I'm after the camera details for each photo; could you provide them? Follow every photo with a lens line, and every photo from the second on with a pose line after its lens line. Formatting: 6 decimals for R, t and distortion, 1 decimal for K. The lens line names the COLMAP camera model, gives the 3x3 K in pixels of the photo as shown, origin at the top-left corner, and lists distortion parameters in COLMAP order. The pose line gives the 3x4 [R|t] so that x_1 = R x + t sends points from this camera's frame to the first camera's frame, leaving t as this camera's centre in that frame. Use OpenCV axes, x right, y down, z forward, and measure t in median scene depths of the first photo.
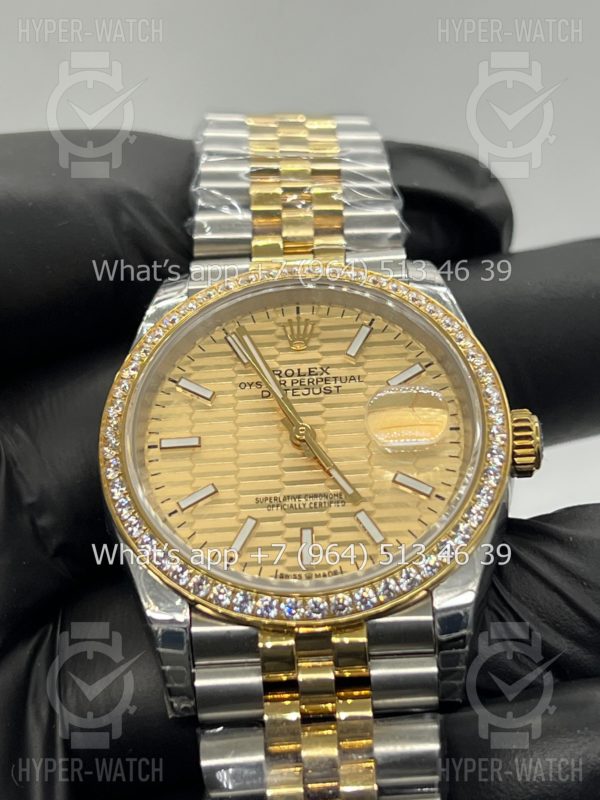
lens RADIAL K [[1842.5, 0, 299.4], [0, 1842.5, 401.8], [0, 0, 1]] dist [0.217616, 0.000000]
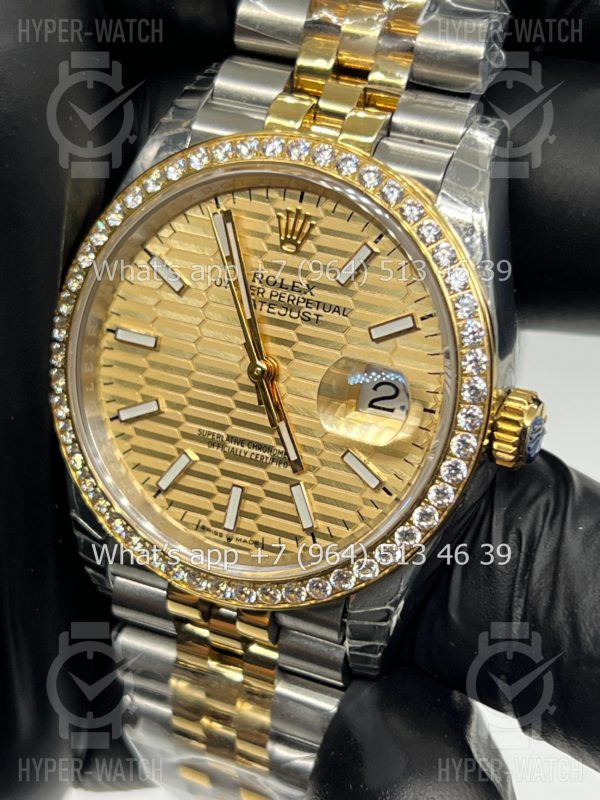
lens RADIAL K [[1842.5, 0, 299.8], [0, 1842.5, 401.0], [0, 0, 1]] dist [0.217616, 0.000000]
pose [[0.924458, 0.265451, -0.273703, 0.259897], [-0.061382, 0.812096, 0.580286, -0.475553], [0.376310, -0.519650, 0.767043, 0.336672]]
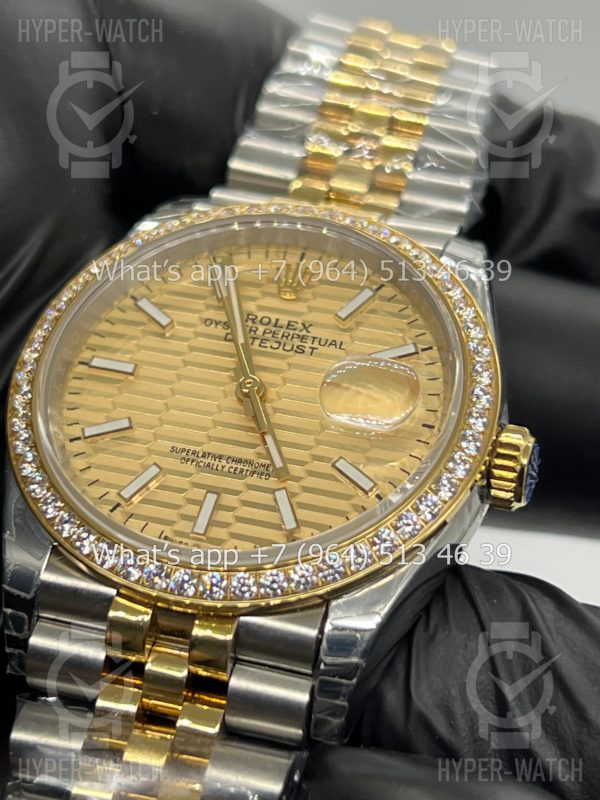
lens RADIAL K [[1842.5, 0, 310.3], [0, 1842.5, 374.6], [0, 0, 1]] dist [0.217616, 0.000000]
pose [[0.950426, 0.231721, -0.207355, 0.199564], [-0.248565, 0.966824, -0.058881, 0.053980], [0.186832, 0.107503, 0.976492, 0.190414]]
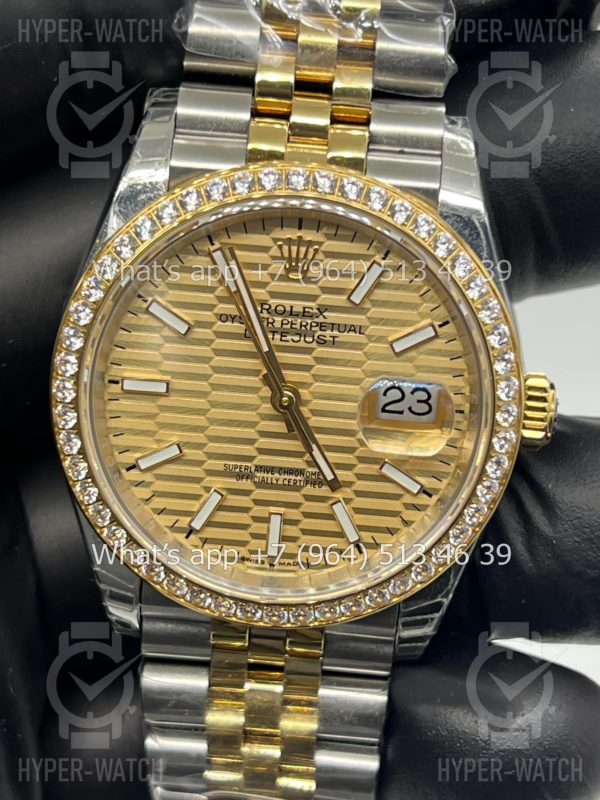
lens RADIAL K [[1842.5, 0, 301.0], [0, 1842.5, 396.9], [0, 0, 1]] dist [0.217616, 0.000000]
pose [[0.992478, 0.110268, 0.053188, -0.037732], [-0.118593, 0.758081, 0.641287, -0.546498], [0.030392, -0.642771, 0.765456, 0.332787]]
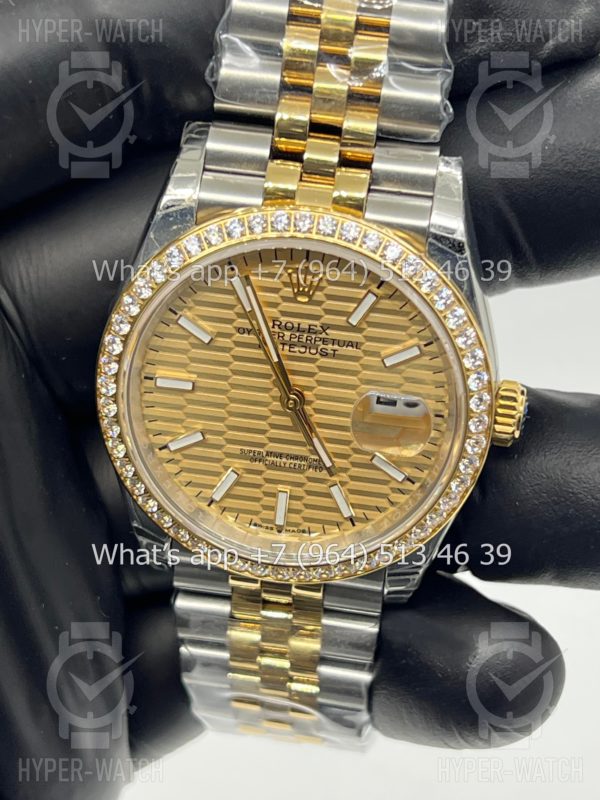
lens RADIAL K [[1842.5, 0, 300.9], [0, 1842.5, 402.2], [0, 0, 1]] dist [0.217616, 0.000000]
pose [[0.989867, 0.141977, -0.002370, 0.009299], [-0.088104, 0.627180, 0.773875, -0.782494], [0.111359, -0.765825, 0.633334, 0.348049]]
